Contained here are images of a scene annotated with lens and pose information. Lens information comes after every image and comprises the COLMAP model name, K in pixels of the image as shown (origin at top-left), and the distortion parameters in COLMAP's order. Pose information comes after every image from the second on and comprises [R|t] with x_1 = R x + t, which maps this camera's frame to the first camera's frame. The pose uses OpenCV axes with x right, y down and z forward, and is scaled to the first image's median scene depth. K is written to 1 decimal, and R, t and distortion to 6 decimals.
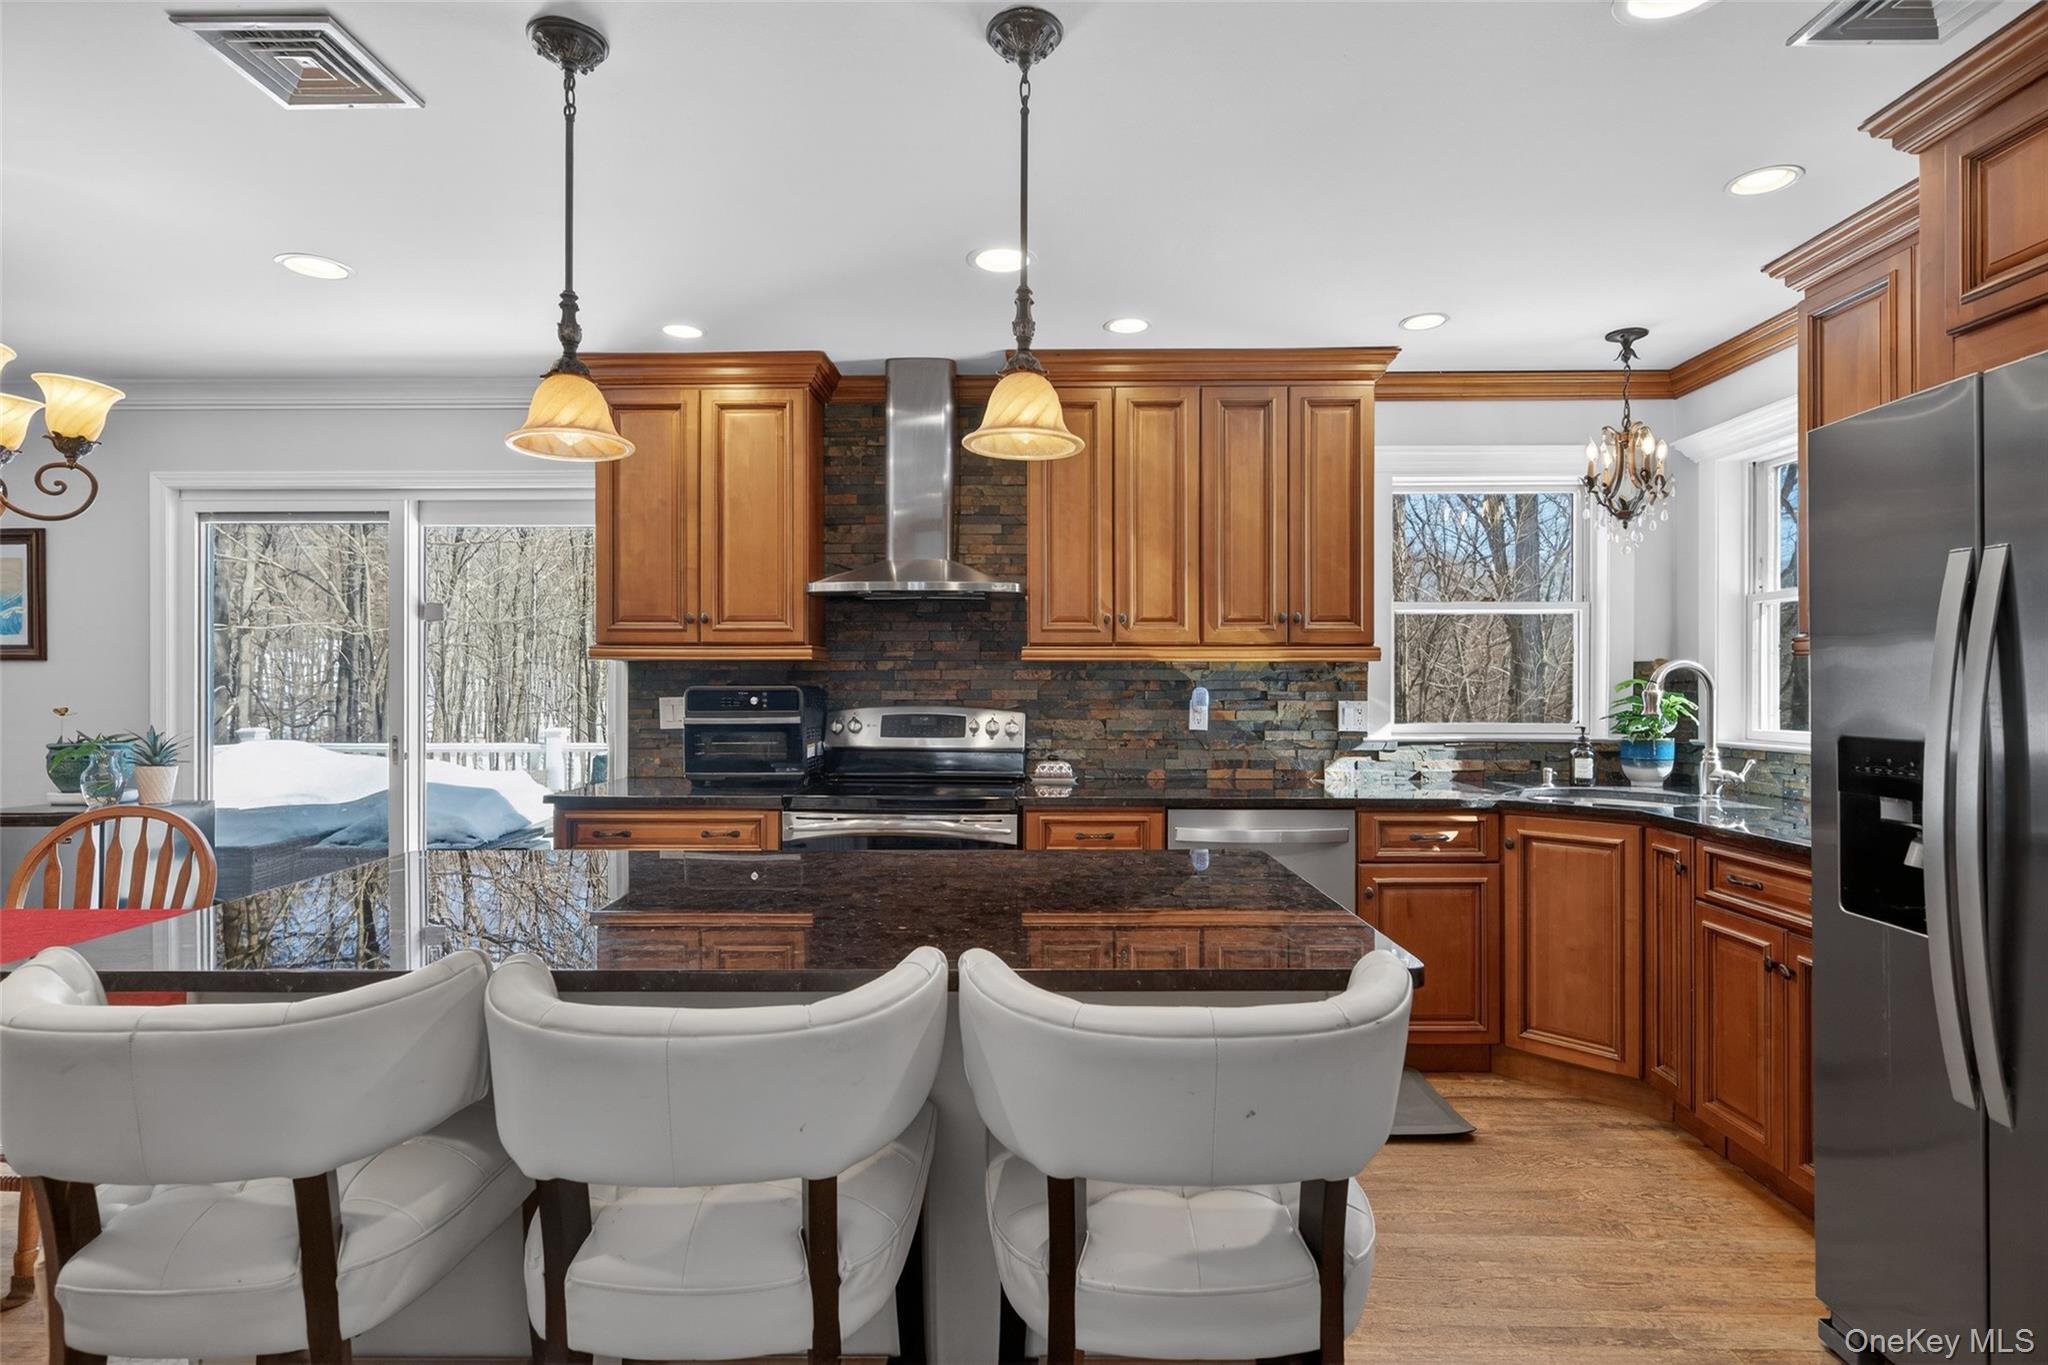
lens RADIAL K [[1023.2, 0, 1018.9], [0, 1023.2, 685.6], [0, 0, 1]] dist [0.002775, 0.000362]
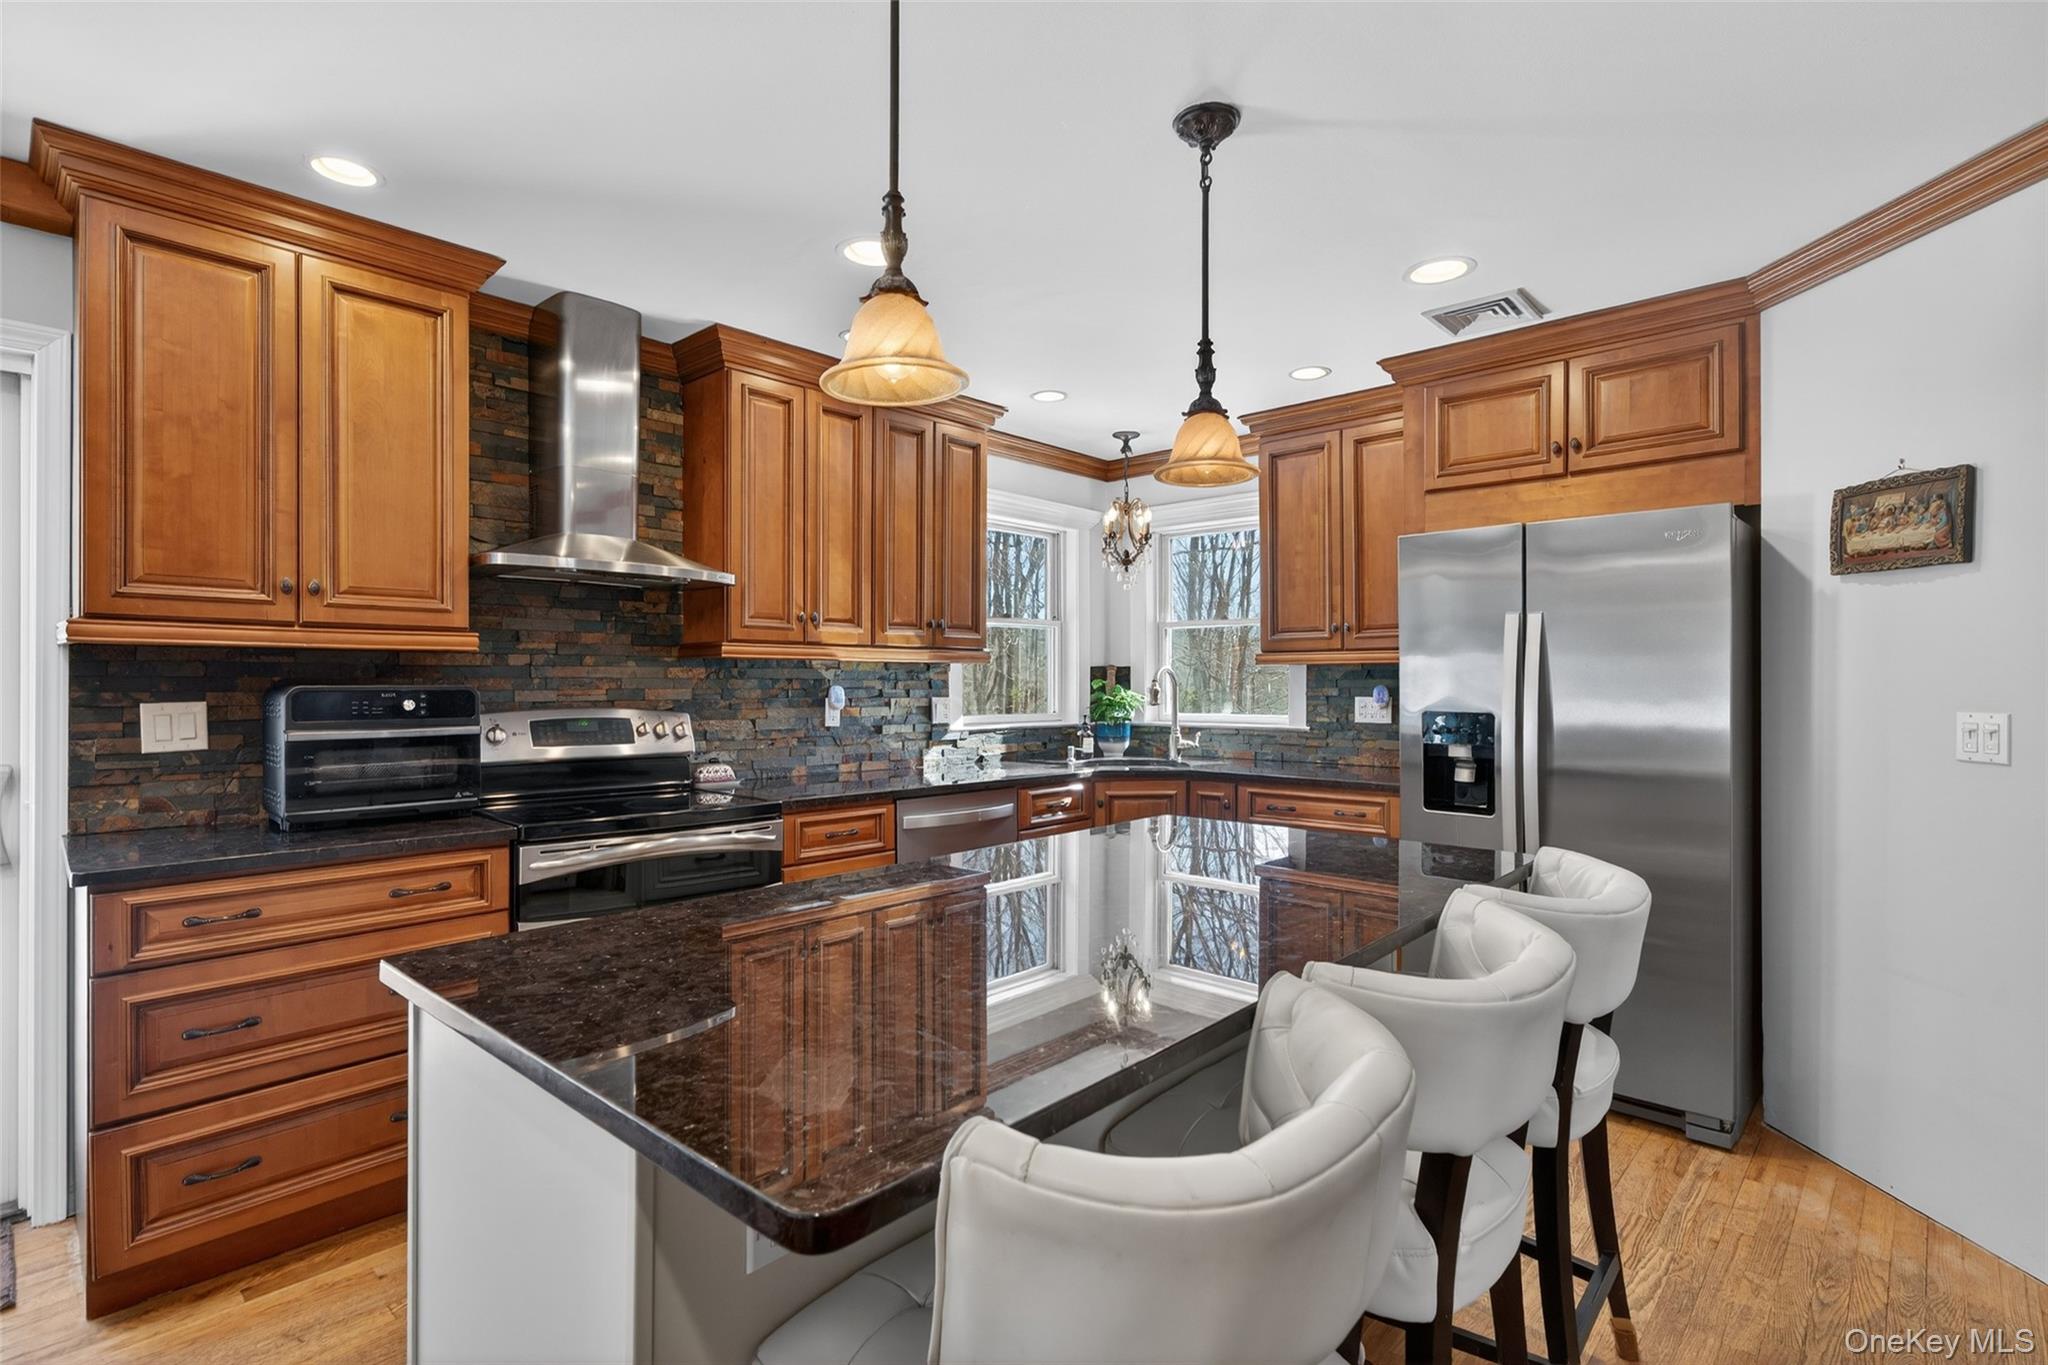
lens RADIAL K [[977.9, 0, 1019.1], [0, 977.9, 675.6], [0, 0, 1]] dist [-0.000025, 0.001732]
pose [[0.668420, 0.006220, 0.743758, -0.461236], [0.001908, 0.999947, -0.010077, 0.001623], [-0.743781, 0.008154, 0.668373, 0.196315]]
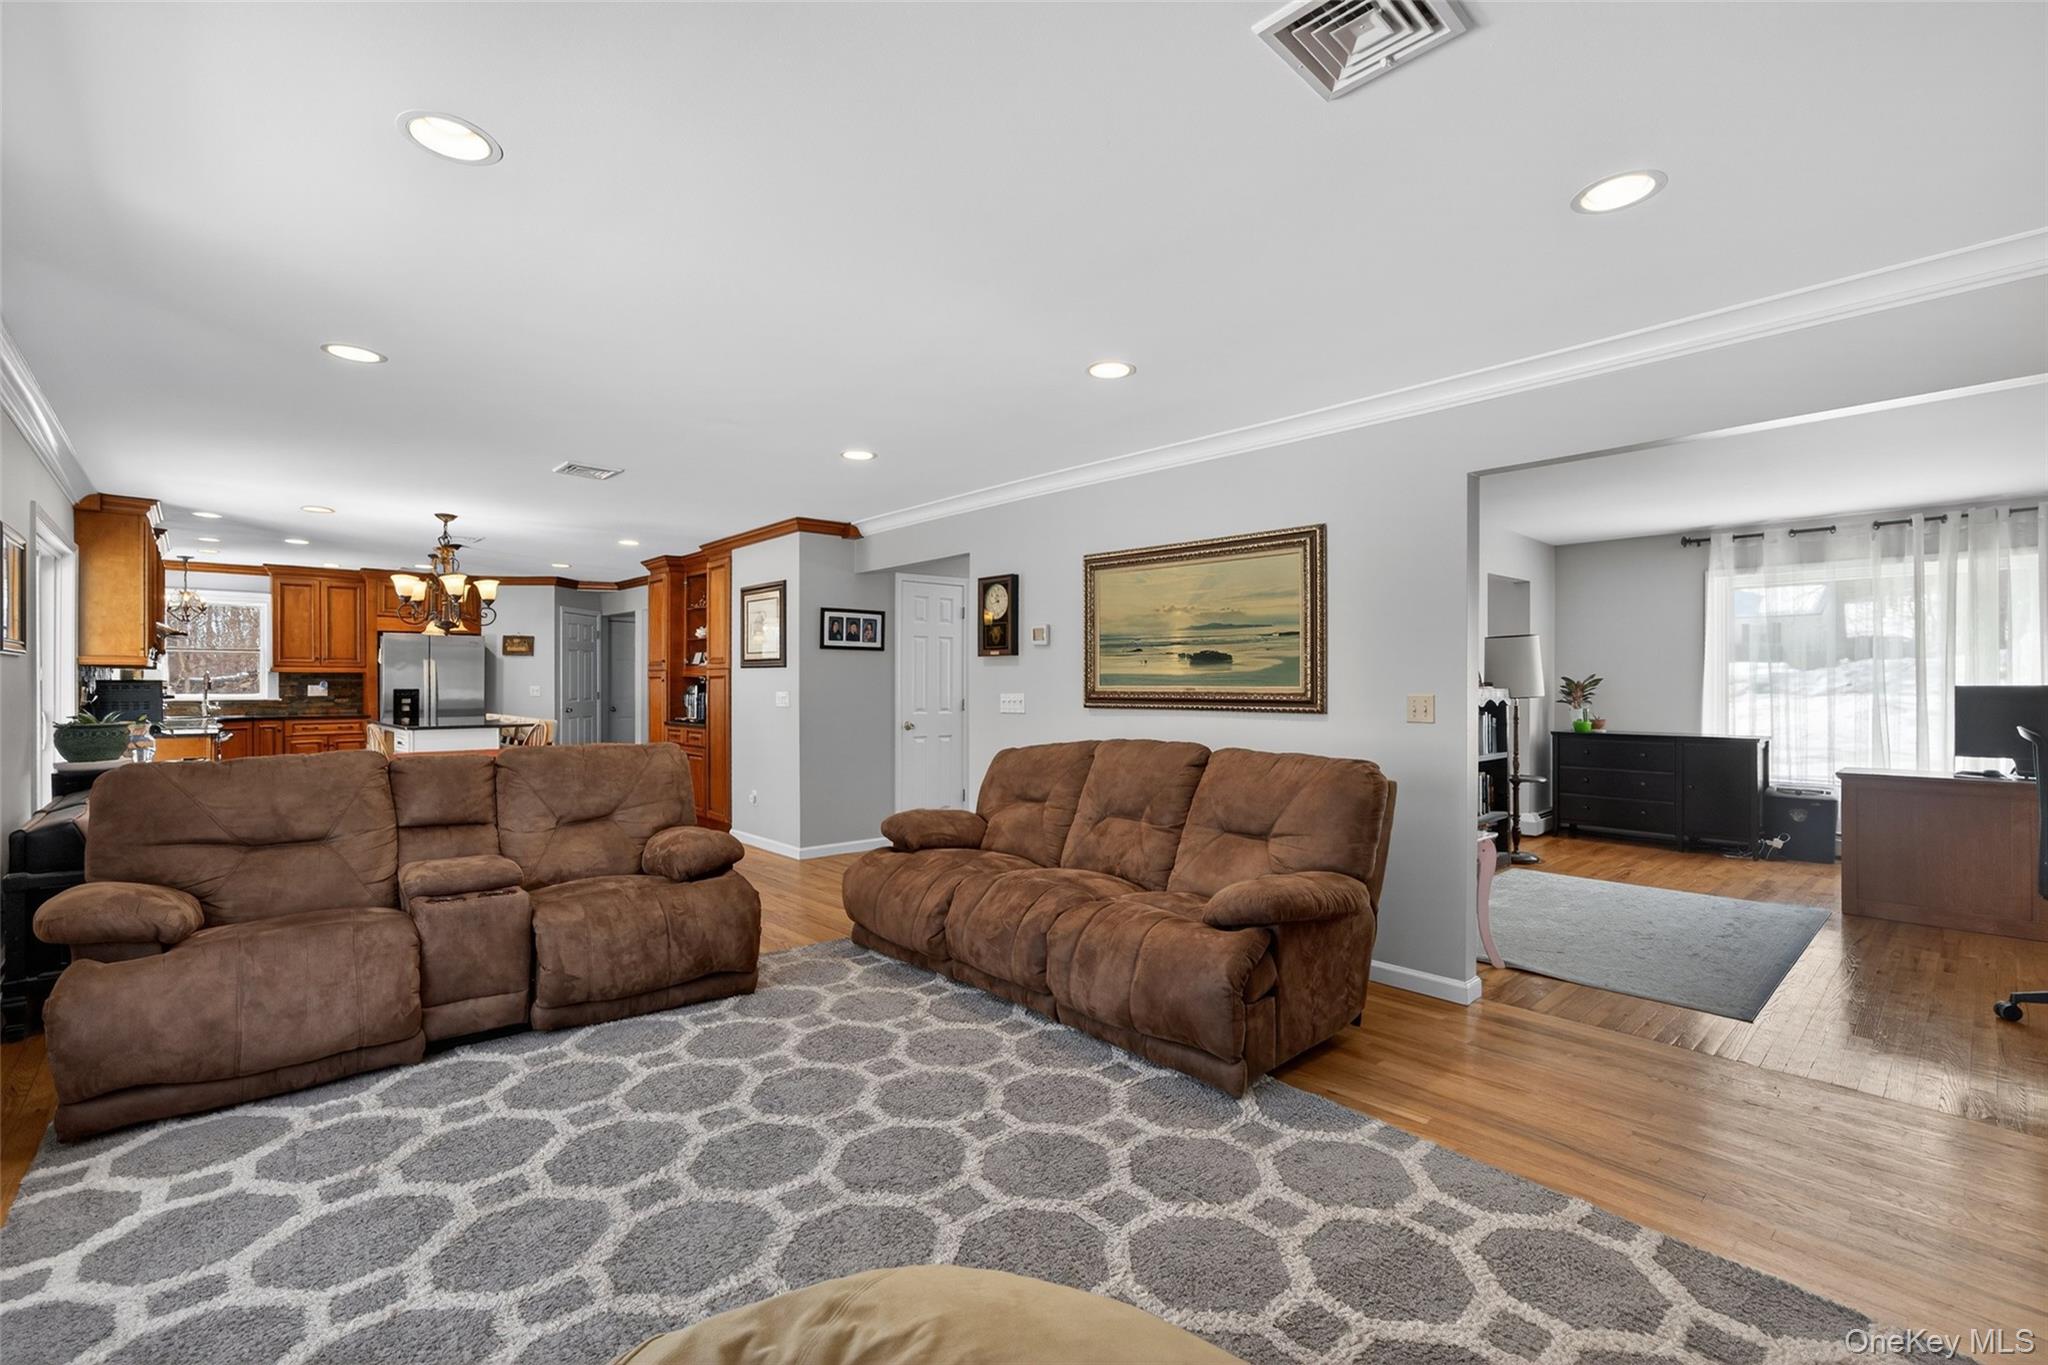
lens RADIAL K [[905.5, 0, 1021.8], [0, 905.5, 684.6], [0, 0, 1]] dist [0.000172, -0.000023]
pose [[-0.680736, -0.001799, 0.732527, -2.621300], [-0.000243, 0.999997, 0.002230, 0.006551], [-0.732529, 0.001340, -0.680735, 0.939921]]
